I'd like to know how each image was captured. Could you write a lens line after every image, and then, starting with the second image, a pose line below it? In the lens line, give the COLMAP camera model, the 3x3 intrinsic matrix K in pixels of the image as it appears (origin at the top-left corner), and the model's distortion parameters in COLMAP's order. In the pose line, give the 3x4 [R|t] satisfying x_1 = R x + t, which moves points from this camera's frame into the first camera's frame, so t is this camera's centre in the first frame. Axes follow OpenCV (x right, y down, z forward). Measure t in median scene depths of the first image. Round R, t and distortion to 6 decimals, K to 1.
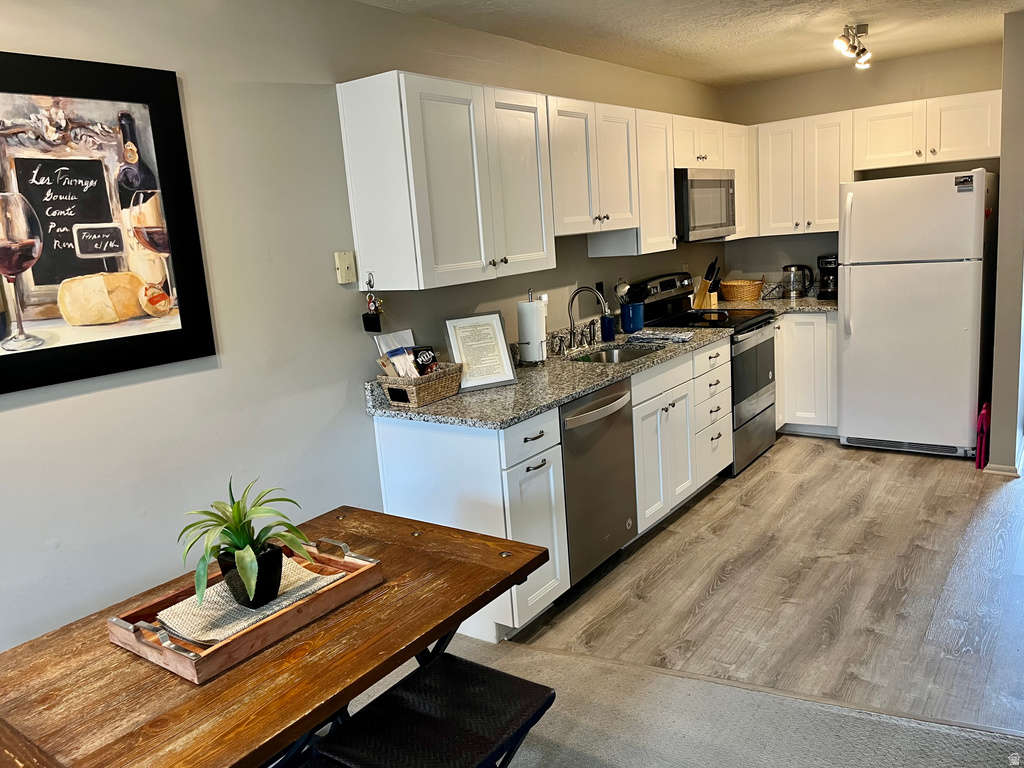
lens RADIAL K [[785.6, 0, 505.9], [0, 785.6, 376.5], [0, 0, 1]] dist [0.057354, -0.070437]
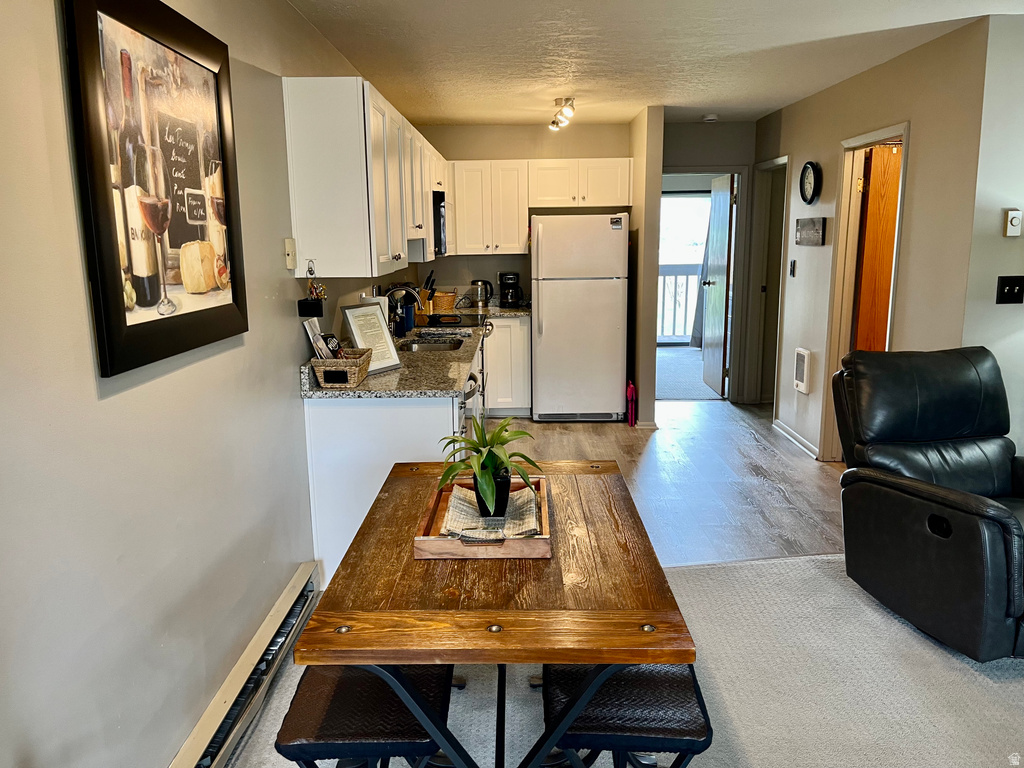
lens RADIAL K [[785.6, 0, 504.9], [0, 785.6, 389.2], [0, 0, 1]] dist [0.057354, -0.070437]
pose [[0.808326, -0.047957, 0.586779, -0.433748], [0.060200, 0.998185, -0.001349, 0.041569], [-0.585649, 0.036414, 0.809746, 0.000933]]
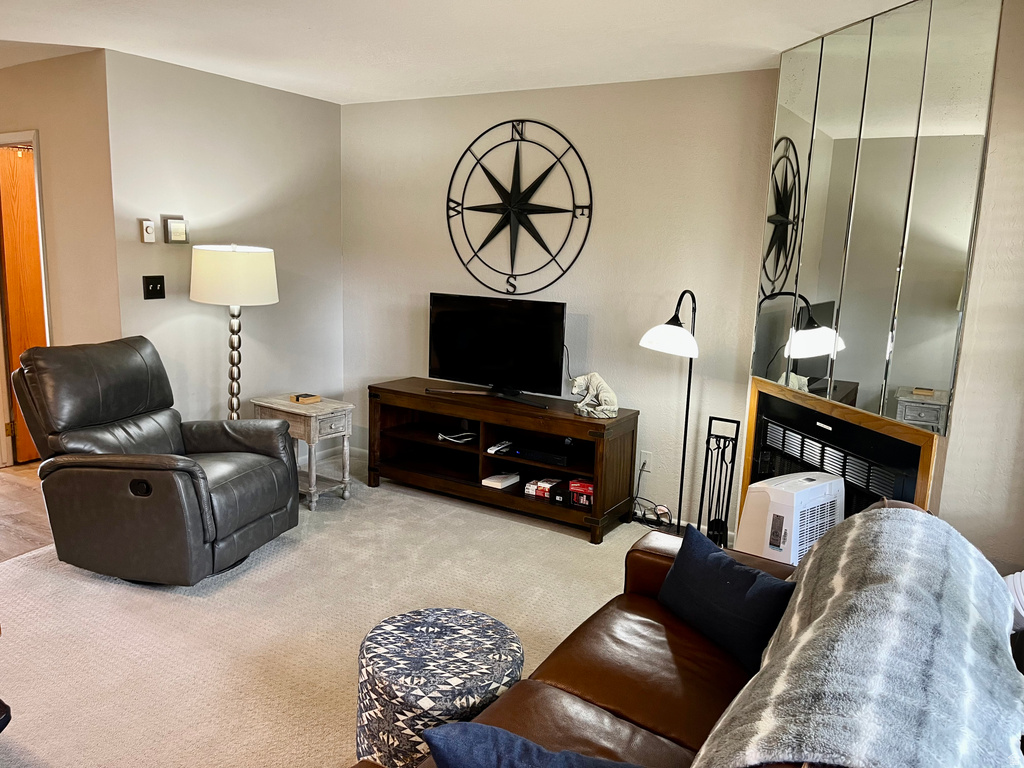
lens RADIAL K [[785.6, 0, 510.5], [0, 785.6, 383.5], [0, 0, 1]] dist [0.057354, -0.070437]
pose [[-0.079134, -0.101380, 0.991695, -0.674917], [0.162198, 0.980249, 0.113152, 0.053022], [-0.983580, 0.169805, -0.061128, 0.005678]]
